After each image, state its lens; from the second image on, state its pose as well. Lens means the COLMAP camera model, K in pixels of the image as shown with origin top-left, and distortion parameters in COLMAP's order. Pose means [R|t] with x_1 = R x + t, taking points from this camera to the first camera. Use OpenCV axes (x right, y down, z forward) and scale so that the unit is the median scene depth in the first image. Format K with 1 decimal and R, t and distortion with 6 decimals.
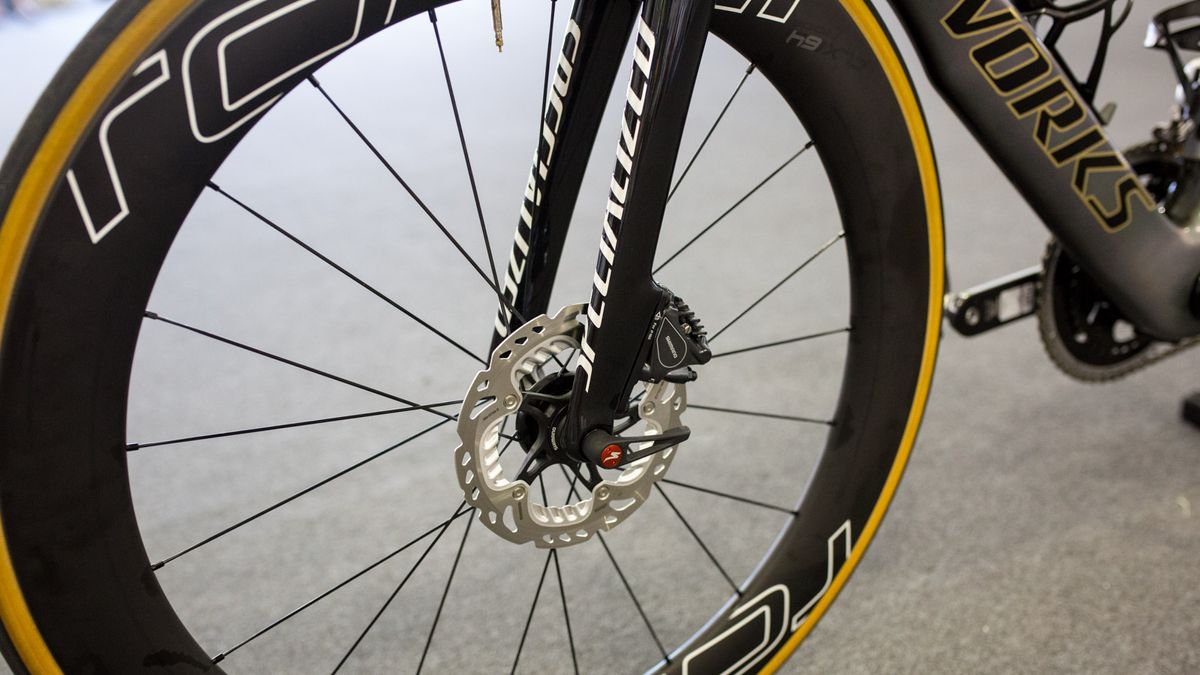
lens RADIAL K [[1244.6, 0, 597.8], [0, 1244.6, 339.9], [0, 0, 1]] dist [-0.025972, 0.000000]
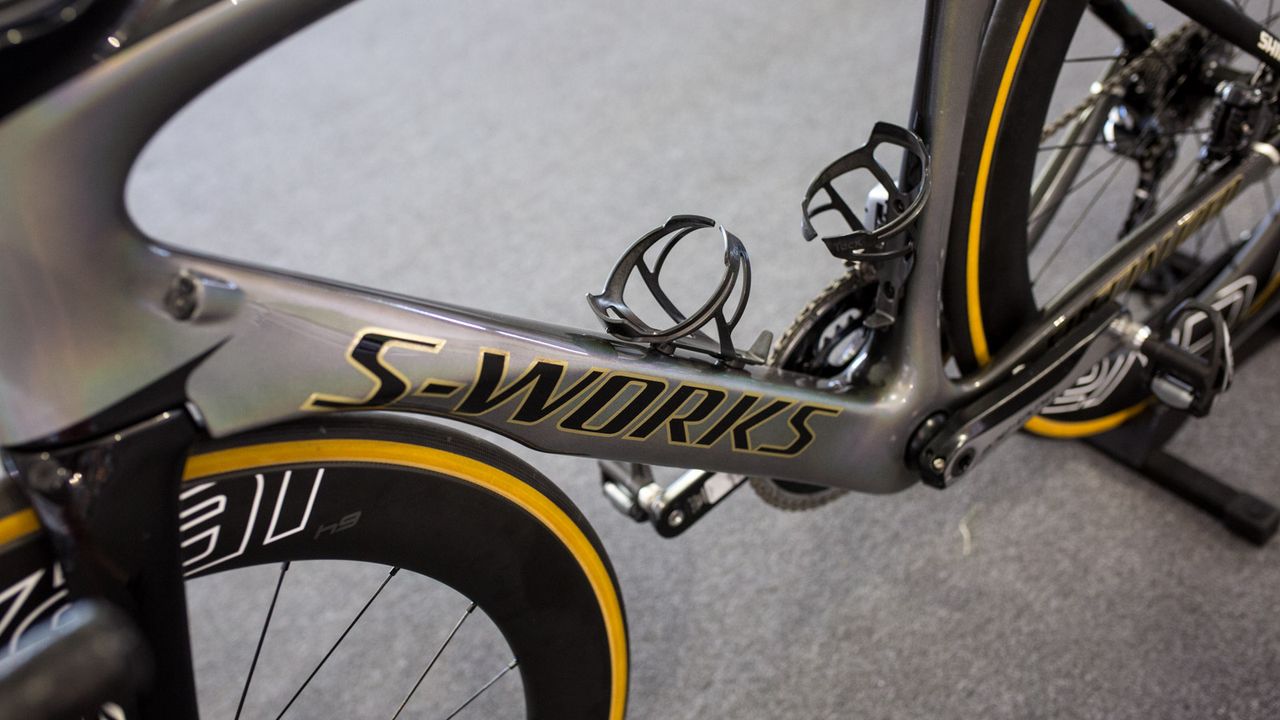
lens RADIAL K [[1327.6, 0, 638.2], [0, 1327.6, 366.3], [0, 0, 1]] dist [-0.025972, 0.000000]
pose [[0.973097, -0.221884, 0.062046, 0.207818], [0.194761, 0.936072, 0.292979, -0.352989], [-0.123087, -0.273013, 0.954103, 0.103792]]
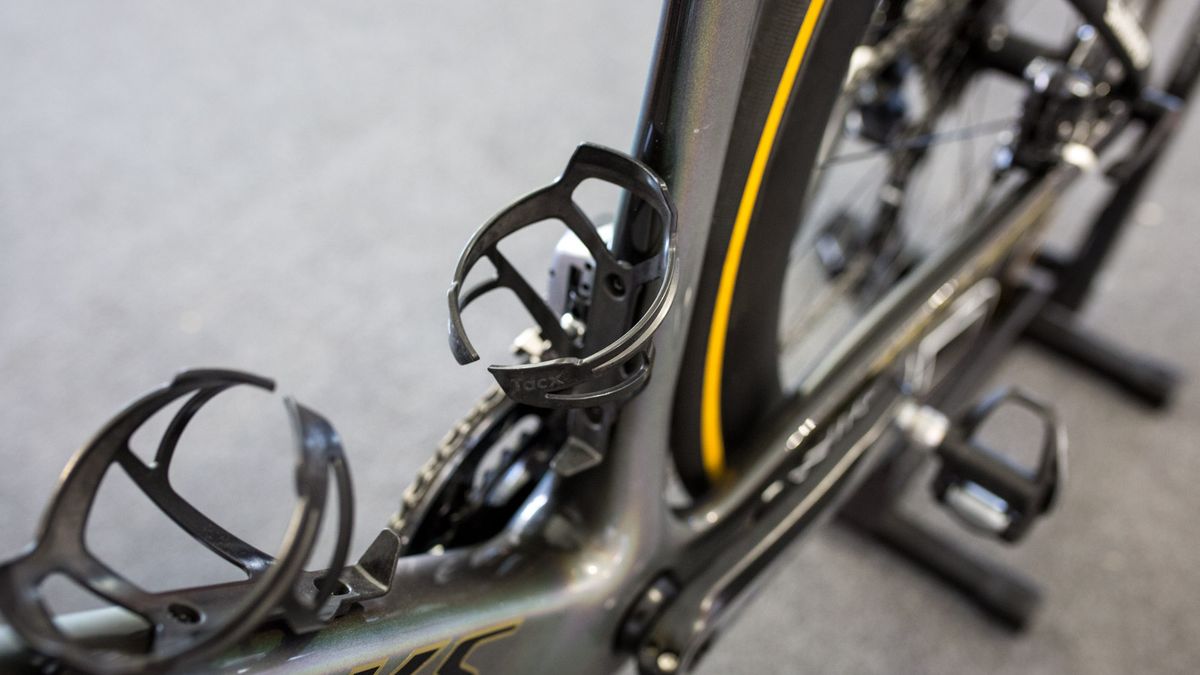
lens RADIAL K [[1244.6, 0, 604.0], [0, 1244.6, 338.3], [0, 0, 1]] dist [-0.025972, 0.000000]
pose [[0.919480, -0.256816, 0.297659, 0.284743], [0.121728, 0.905914, 0.405589, -0.340376], [-0.373815, -0.336697, 0.864232, 0.450517]]
